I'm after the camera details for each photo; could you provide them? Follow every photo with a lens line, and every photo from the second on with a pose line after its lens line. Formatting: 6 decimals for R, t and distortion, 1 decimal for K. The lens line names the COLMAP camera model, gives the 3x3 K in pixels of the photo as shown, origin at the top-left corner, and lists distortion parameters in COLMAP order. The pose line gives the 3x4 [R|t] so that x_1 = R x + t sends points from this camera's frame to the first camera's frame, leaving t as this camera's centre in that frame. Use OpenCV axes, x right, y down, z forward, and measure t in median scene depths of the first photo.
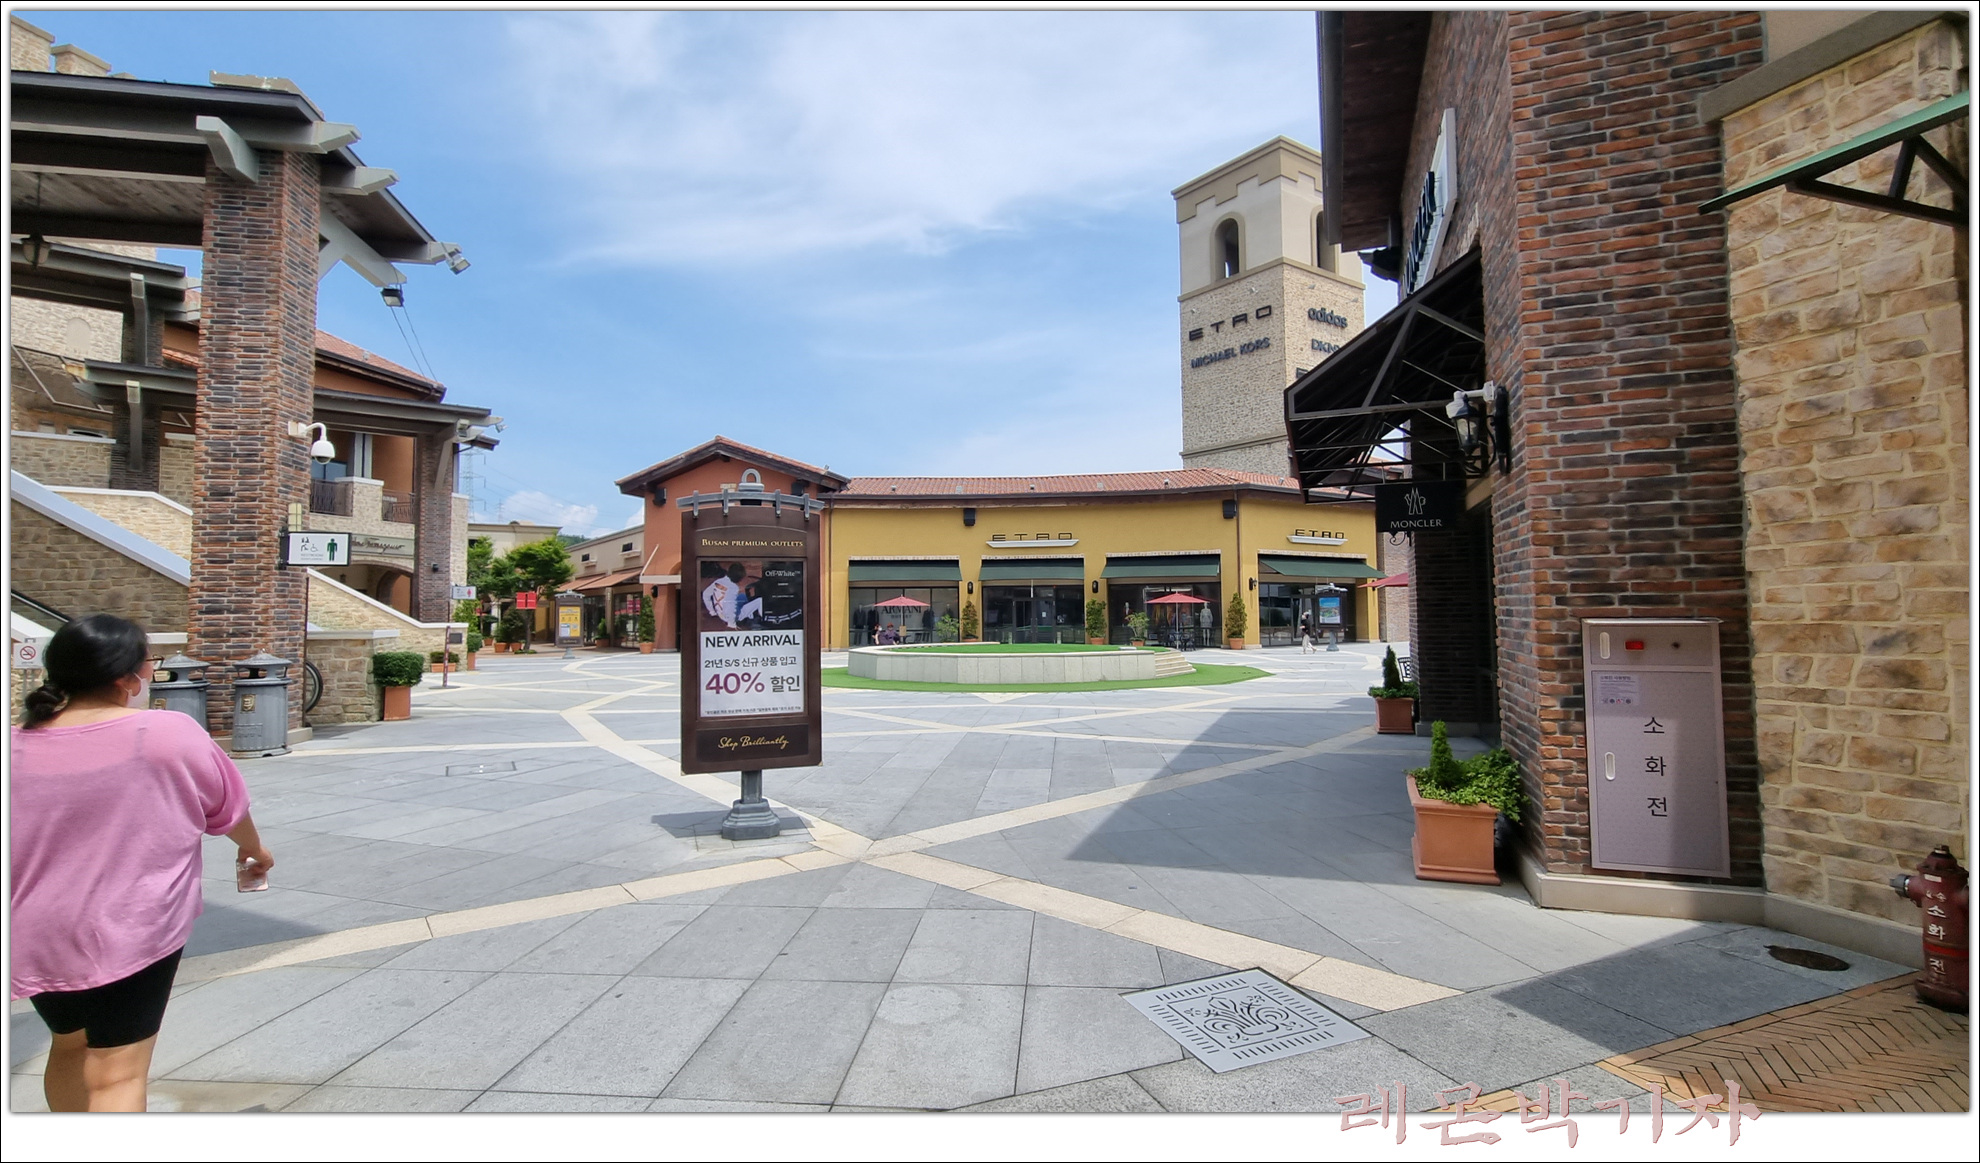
lens RADIAL K [[917.3, 0, 990.0], [0, 917.3, 581.5], [0, 0, 1]] dist [-0.000770, 0.001230]
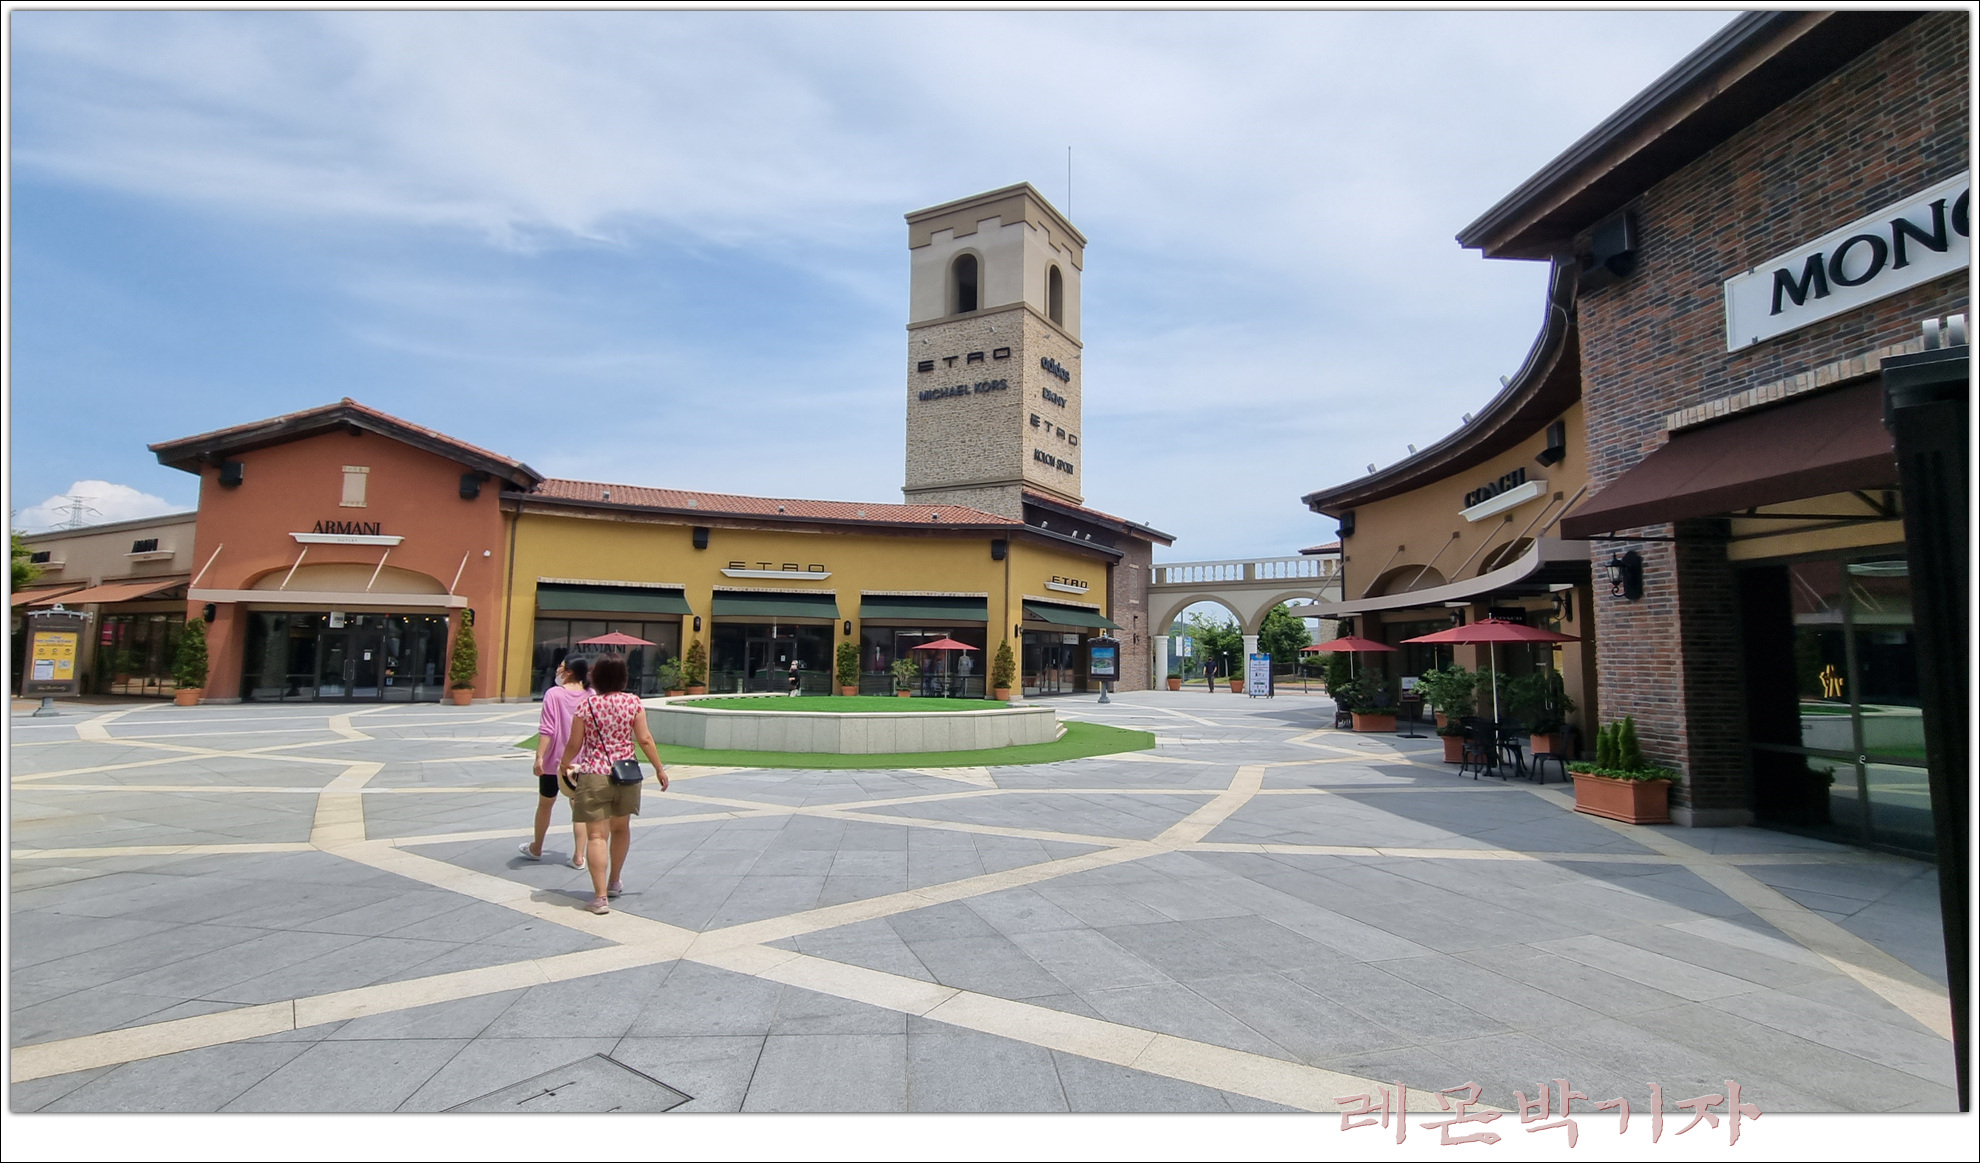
lens RADIAL K [[917.3, 0, 990.0], [0, 917.3, 581.5], [0, 0, 1]] dist [-0.000770, 0.001230]
pose [[0.907814, 0.055018, 0.415747, -0.126662], [-0.035751, 0.997901, -0.053992, 0.003838], [-0.417845, 0.034151, 0.907876, 0.145199]]
